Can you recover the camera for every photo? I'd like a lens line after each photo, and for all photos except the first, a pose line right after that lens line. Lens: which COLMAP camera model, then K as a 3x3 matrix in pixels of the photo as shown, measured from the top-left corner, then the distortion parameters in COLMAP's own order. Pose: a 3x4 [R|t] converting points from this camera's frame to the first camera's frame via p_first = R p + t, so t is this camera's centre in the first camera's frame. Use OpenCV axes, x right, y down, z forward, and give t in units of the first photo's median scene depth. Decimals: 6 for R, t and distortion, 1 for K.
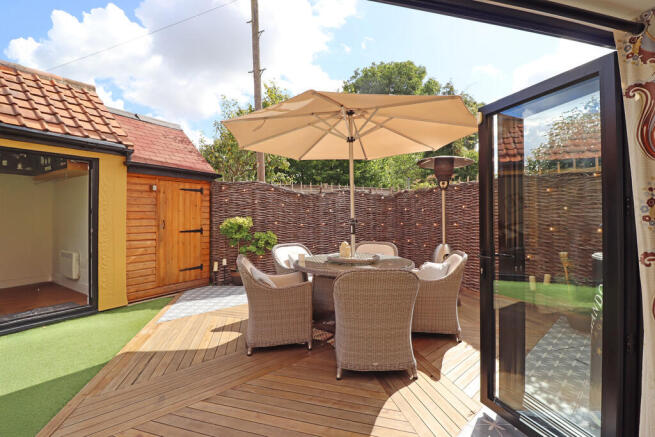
lens RADIAL K [[300.2, 0, 329.3], [0, 300.2, 213.2], [0, 0, 1]] dist [-0.019377, -0.001071]
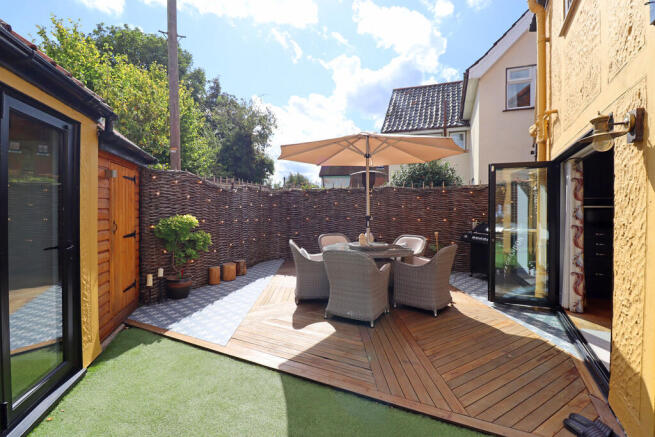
lens RADIAL K [[300.2, 0, 329.3], [0, 300.2, 213.2], [0, 0, 1]] dist [-0.019377, -0.001071]
pose [[0.661707, -0.009190, 0.749707, -0.643084], [-0.009002, 0.999755, 0.020201, -0.012001], [-0.749709, -0.020116, 0.661462, 0.156207]]
